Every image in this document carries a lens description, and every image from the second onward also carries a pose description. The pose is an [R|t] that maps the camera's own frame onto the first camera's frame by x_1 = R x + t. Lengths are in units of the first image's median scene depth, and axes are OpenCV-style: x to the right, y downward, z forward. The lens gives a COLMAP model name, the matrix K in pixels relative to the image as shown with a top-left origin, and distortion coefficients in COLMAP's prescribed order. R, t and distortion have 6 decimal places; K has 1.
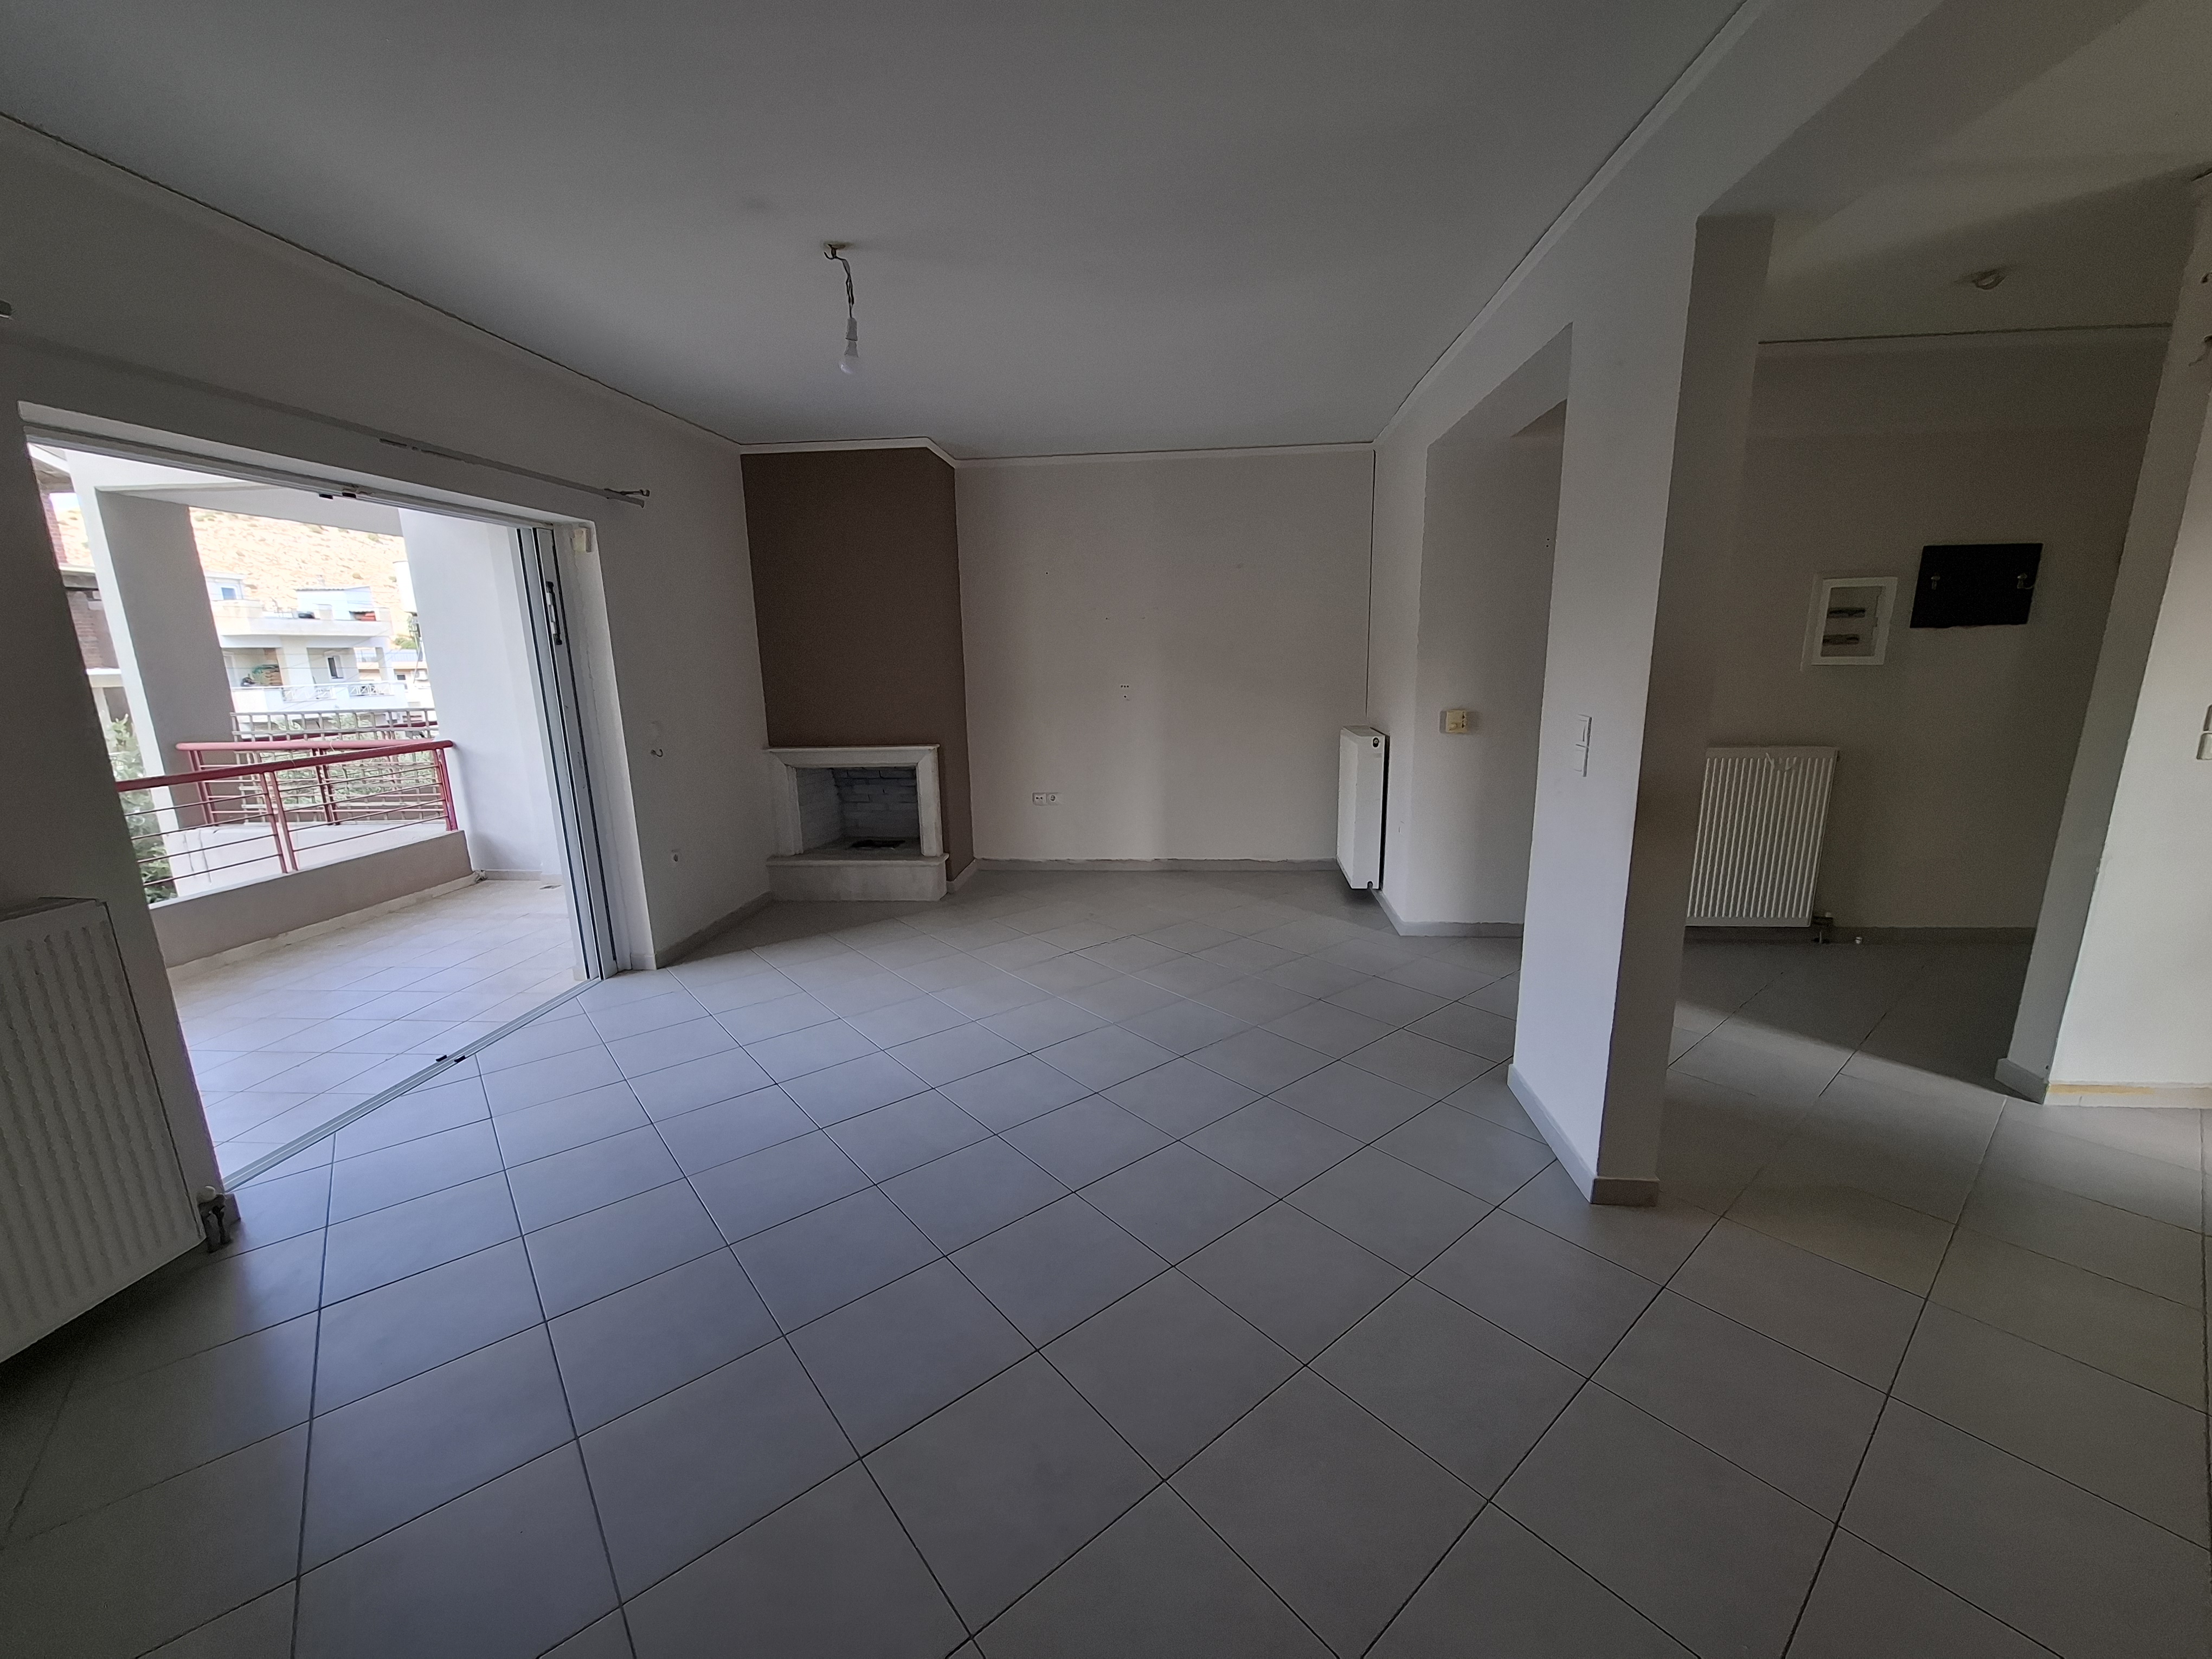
lens RADIAL K [[877.0, 0, 1114.5], [0, 877.0, 841.4], [0, 0, 1]] dist [-0.007065, 0.000579]
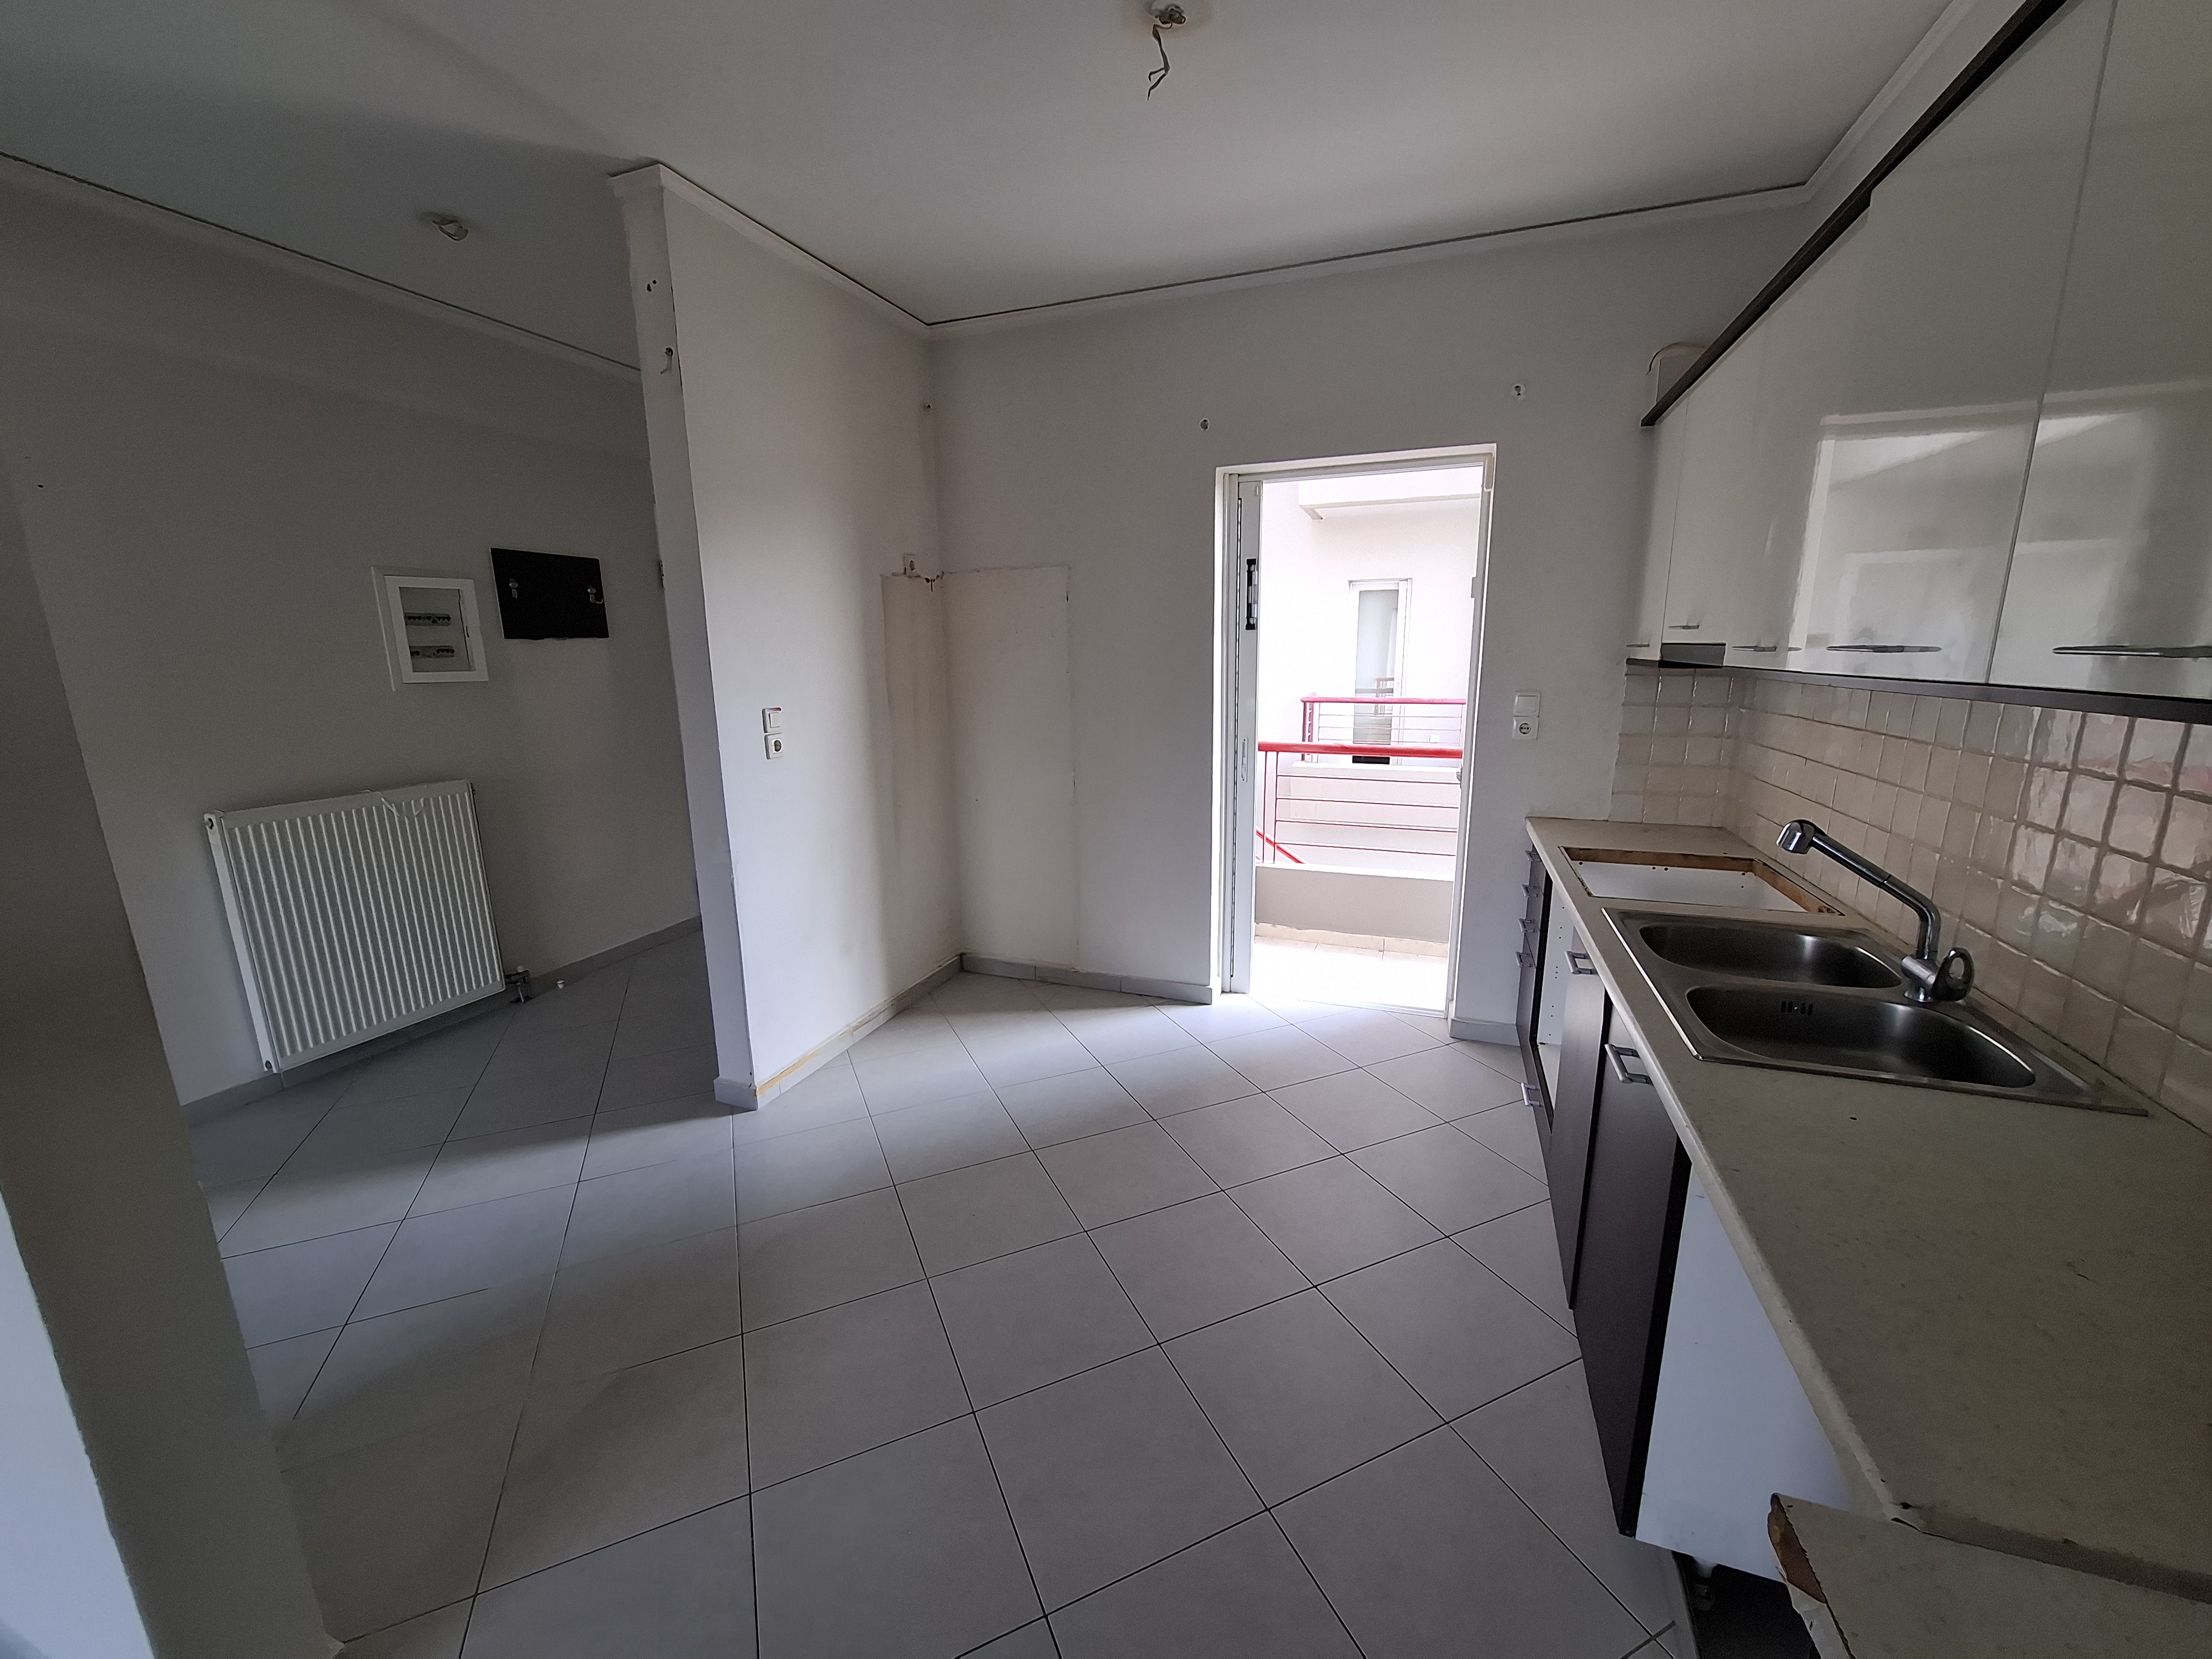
lens RADIAL K [[874.4, 0, 1102.9], [0, 874.4, 838.0], [0, 0, 1]] dist [-0.006835, 0.000049]
pose [[0.274995, -0.193411, 0.941791, 0.193854], [0.218011, 0.966586, 0.134845, -0.032650], [-0.936402, 0.168239, 0.307972, 0.177595]]
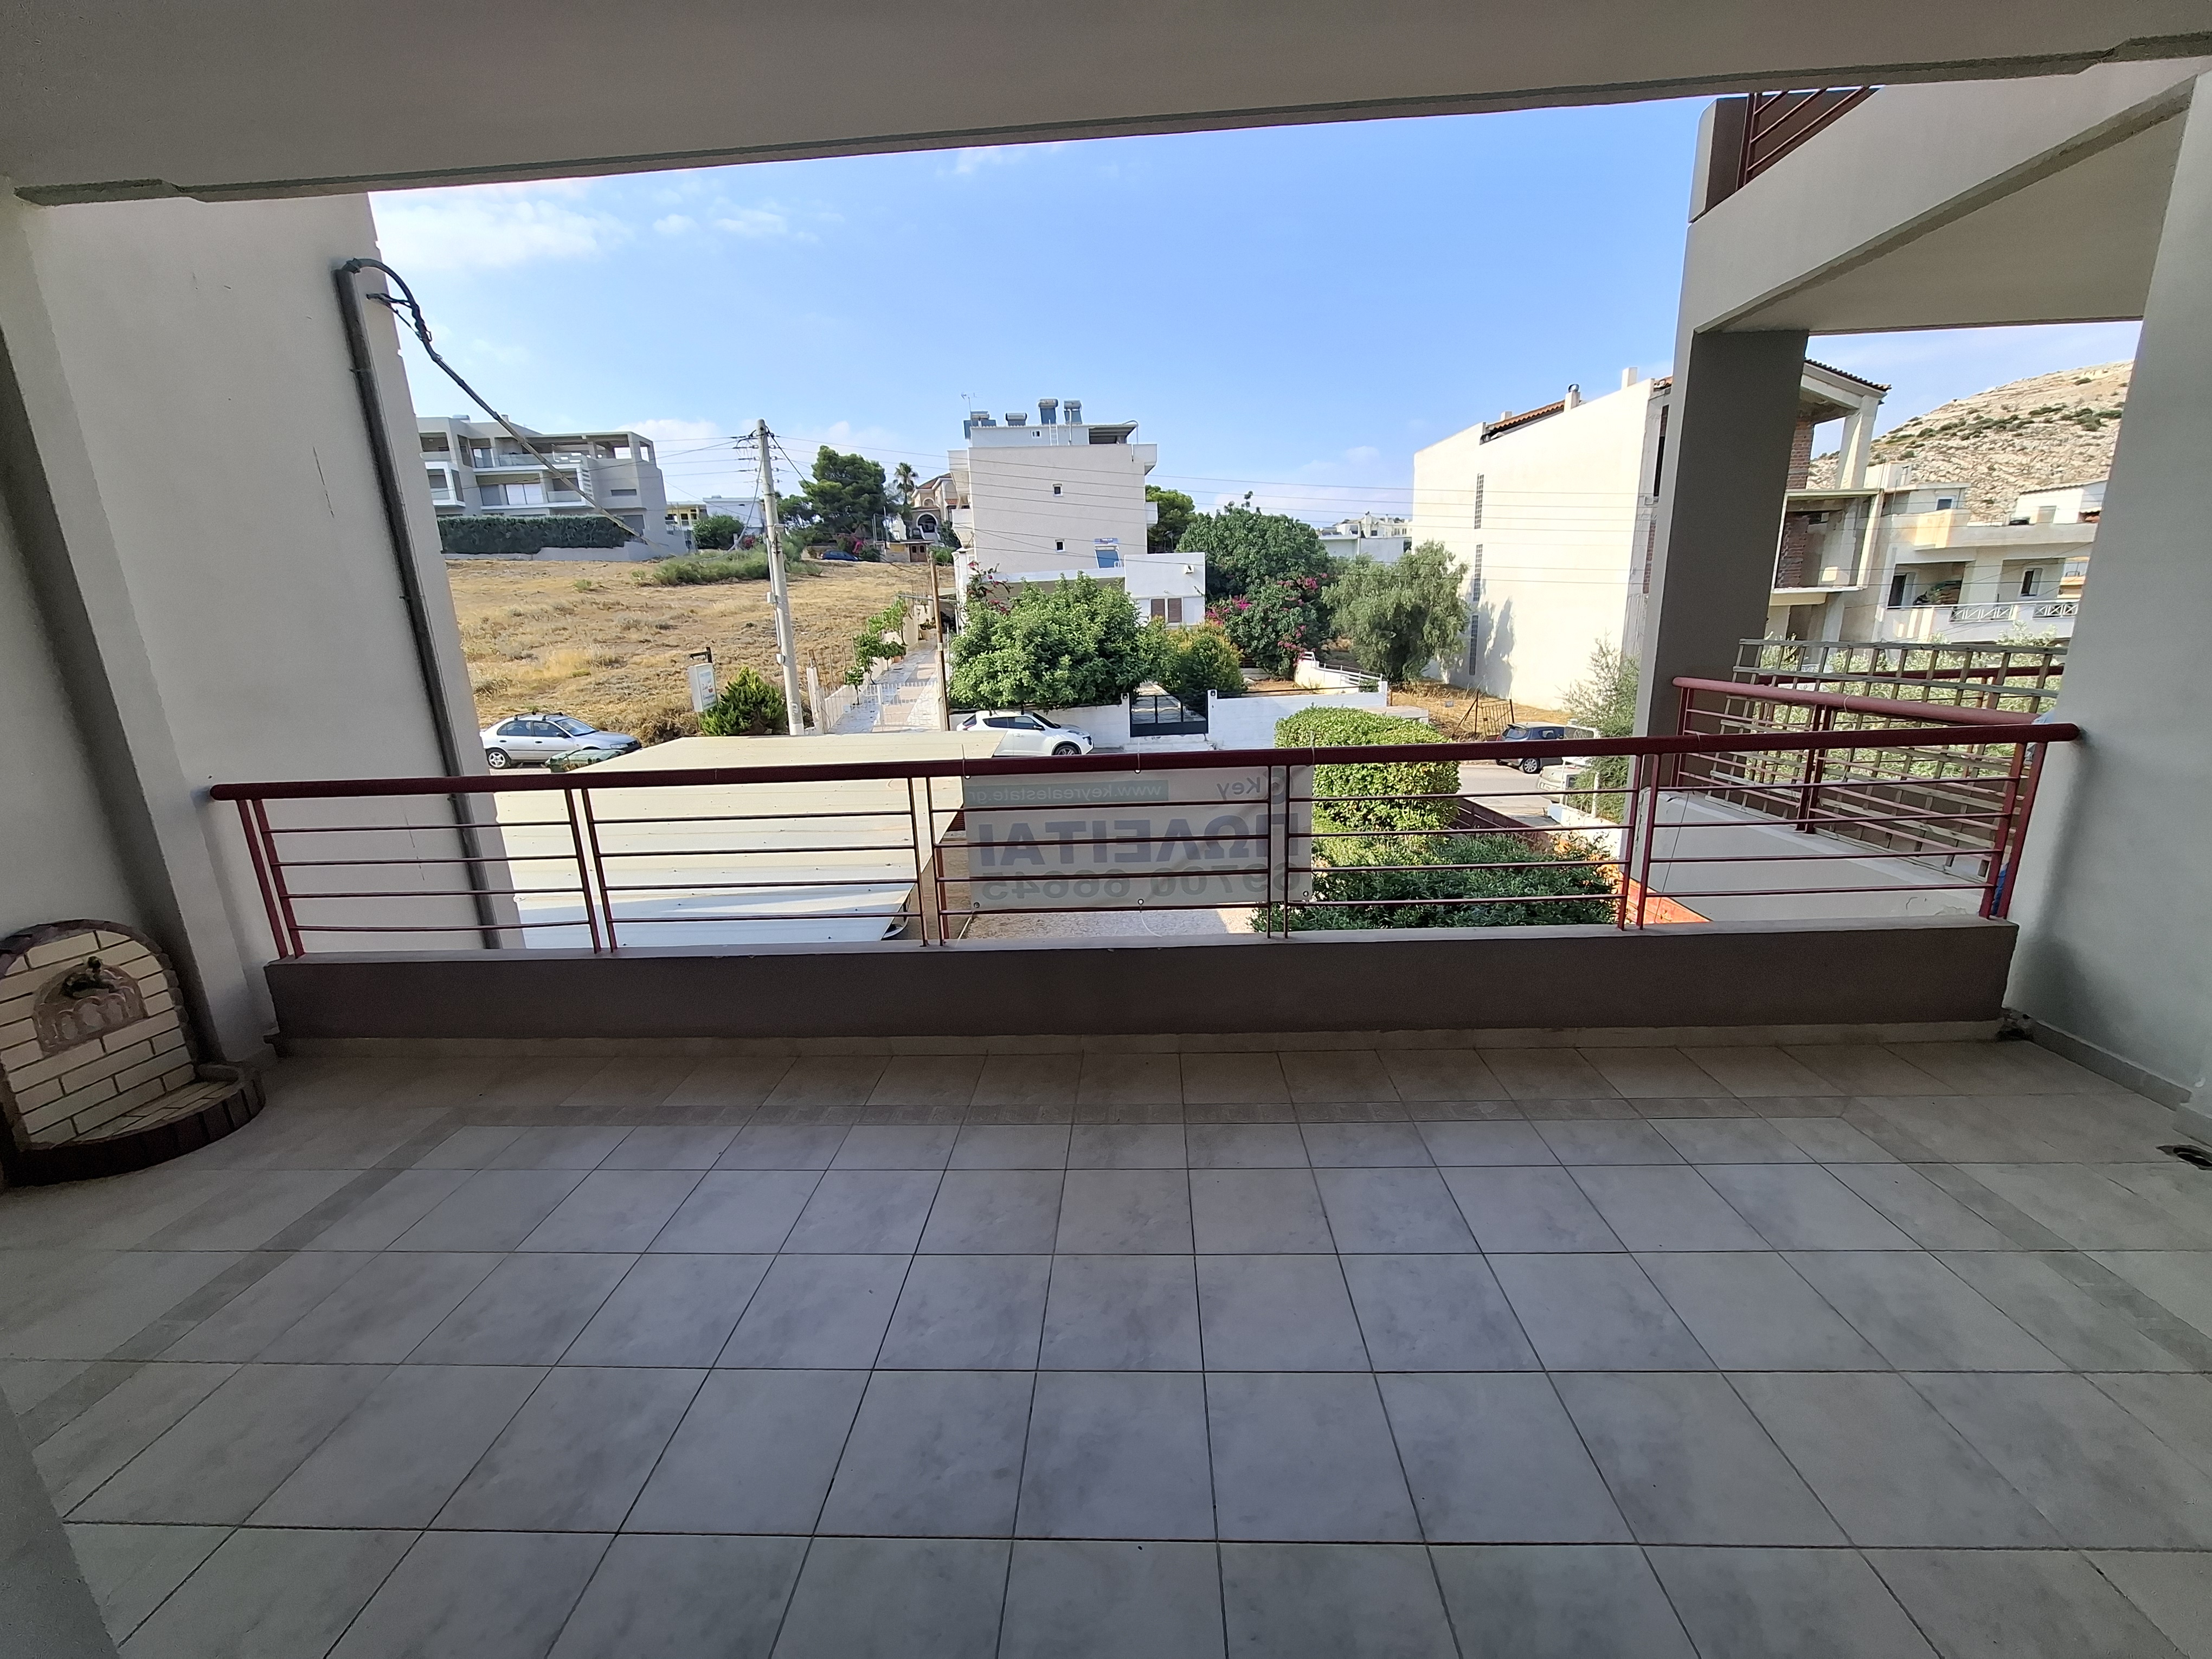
lens RADIAL K [[877.0, 0, 1114.5], [0, 877.0, 841.4], [0, 0, 1]] dist [-0.007065, 0.000579]
pose [[0.051549, 0.265238, -0.962804, -0.536779], [-0.180231, 0.950727, 0.252261, -0.129620], [0.982273, 0.160524, 0.096813, 0.759411]]
